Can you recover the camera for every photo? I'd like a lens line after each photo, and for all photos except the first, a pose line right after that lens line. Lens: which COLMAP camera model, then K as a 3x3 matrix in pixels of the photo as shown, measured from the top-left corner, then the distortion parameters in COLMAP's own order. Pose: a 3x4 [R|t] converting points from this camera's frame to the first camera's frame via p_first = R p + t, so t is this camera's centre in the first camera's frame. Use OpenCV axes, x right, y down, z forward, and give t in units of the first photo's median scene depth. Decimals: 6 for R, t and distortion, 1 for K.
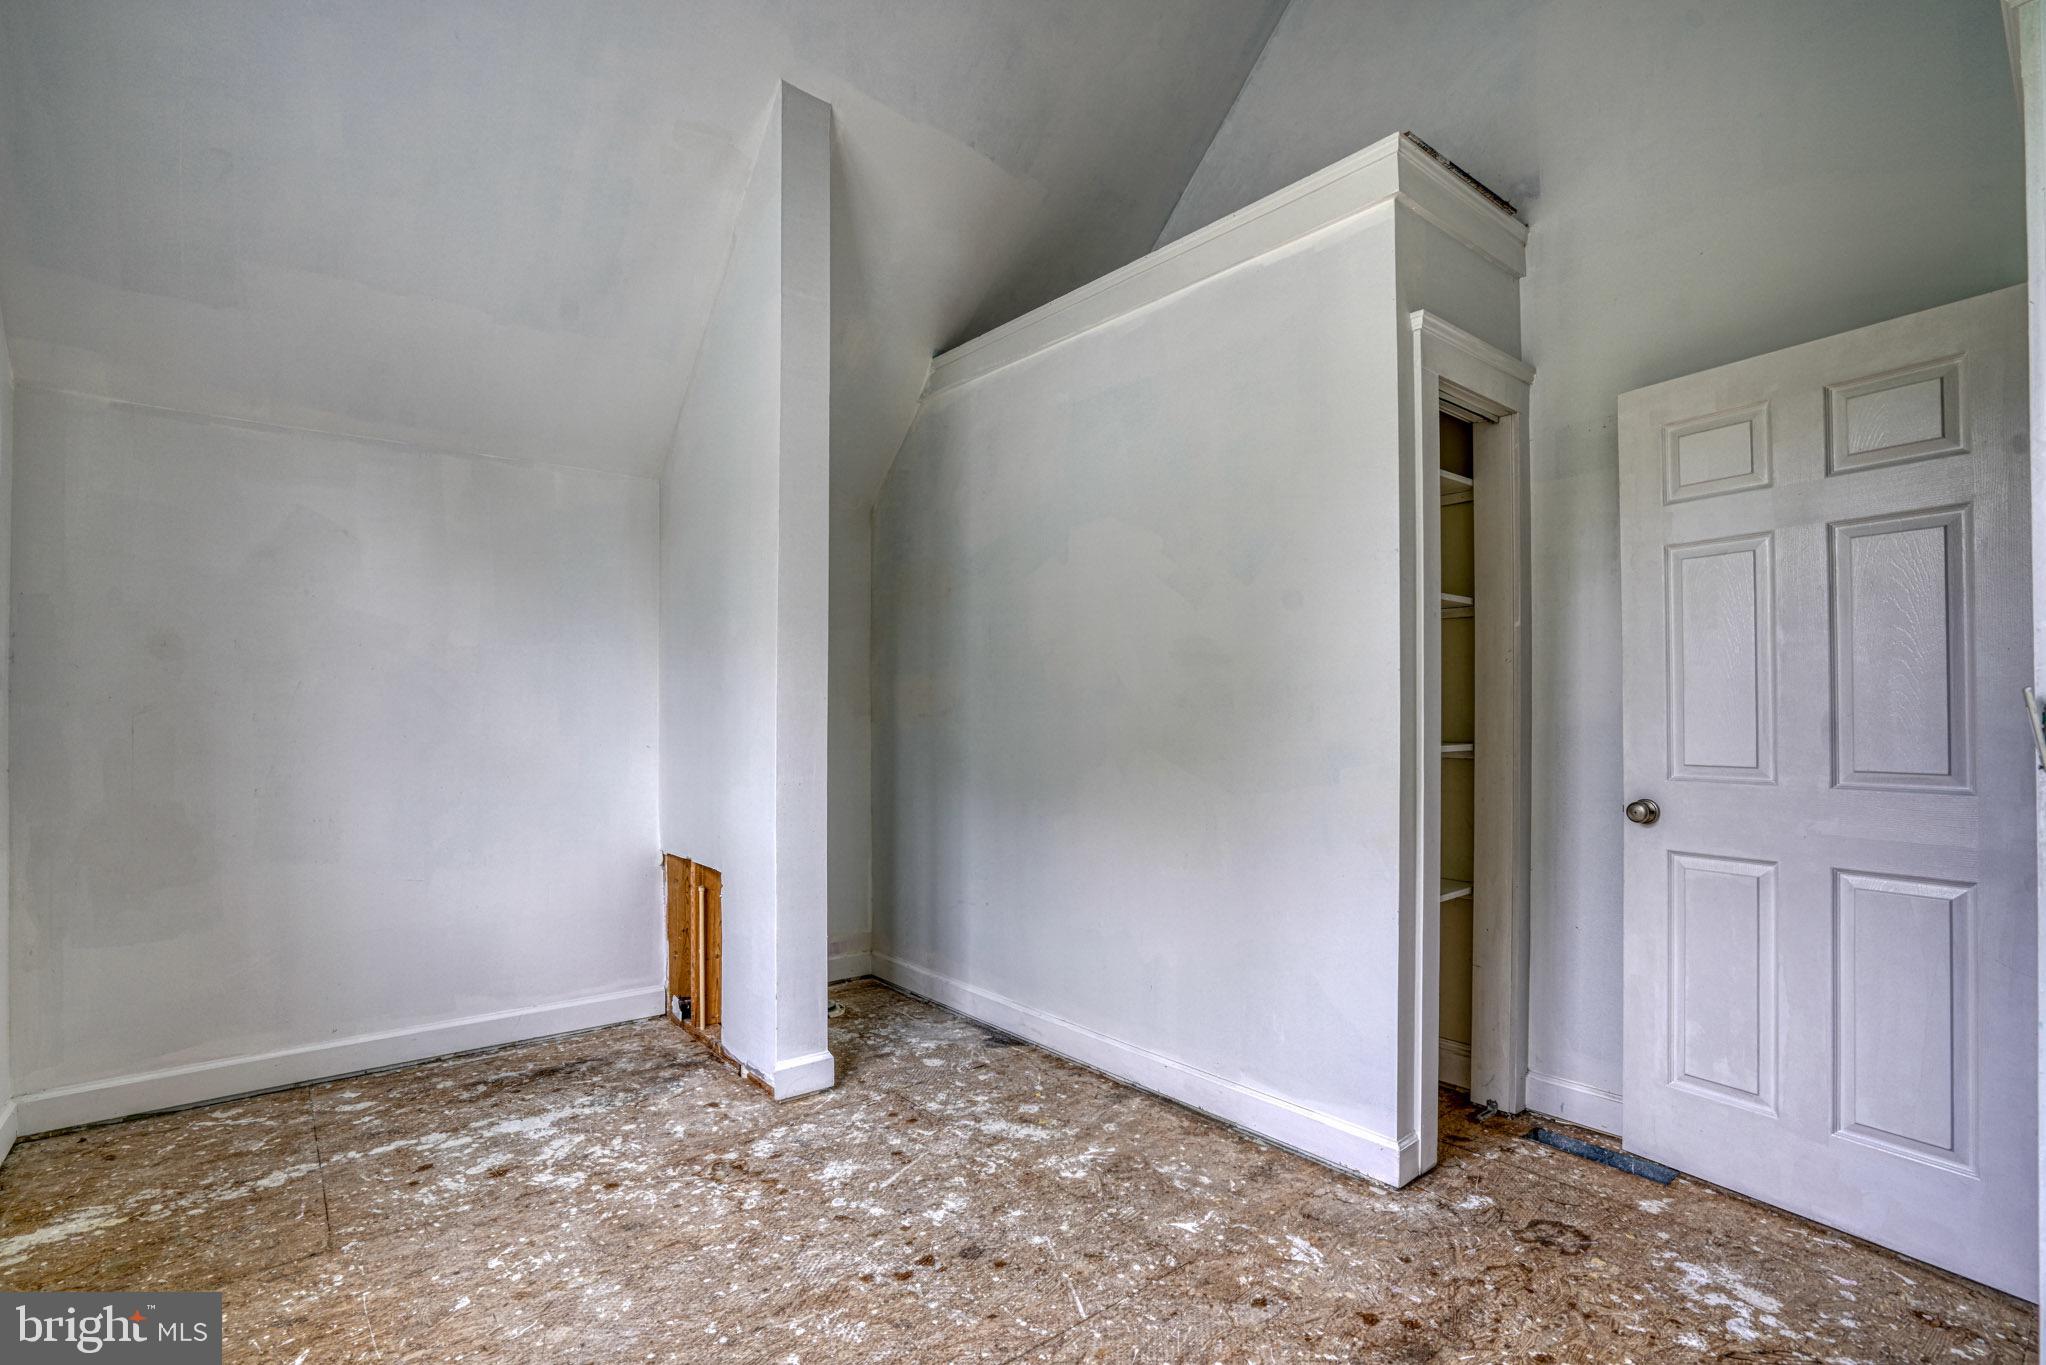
lens RADIAL K [[953.0, 0, 1010.9], [0, 953.0, 688.4], [0, 0, 1]] dist [-0.054191, 0.016917]
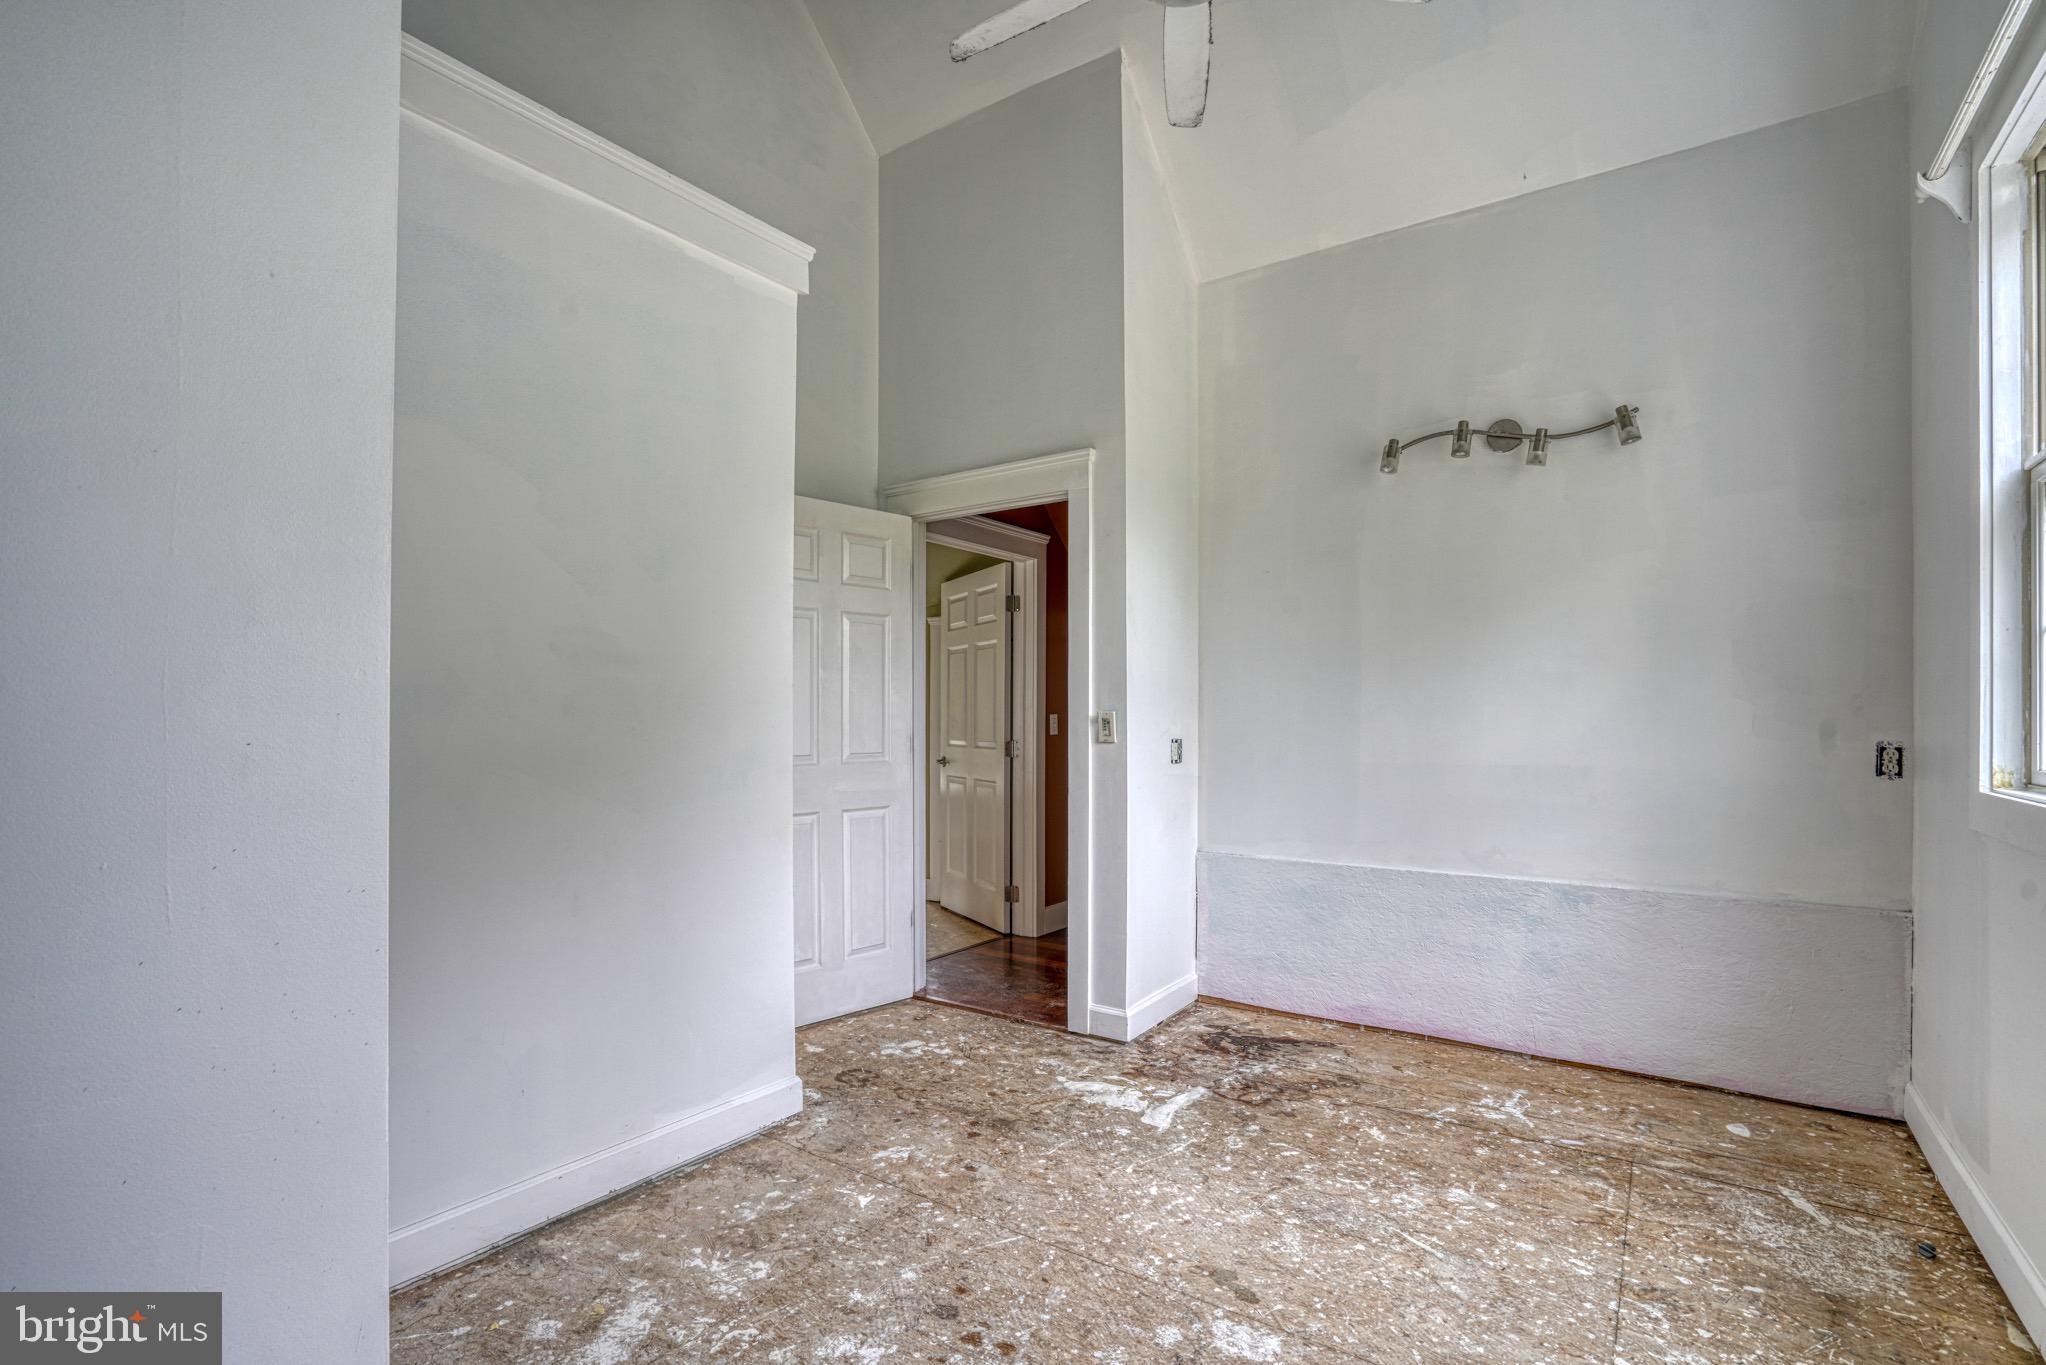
lens RADIAL K [[953.0, 0, 1010.9], [0, 953.0, 688.4], [0, 0, 1]] dist [-0.054191, 0.016917]
pose [[-0.268294, 0.032904, 0.962775, -0.912313], [-0.021845, 0.998952, -0.040228, 0.029822], [-0.963089, -0.031825, -0.267294, 1.149148]]
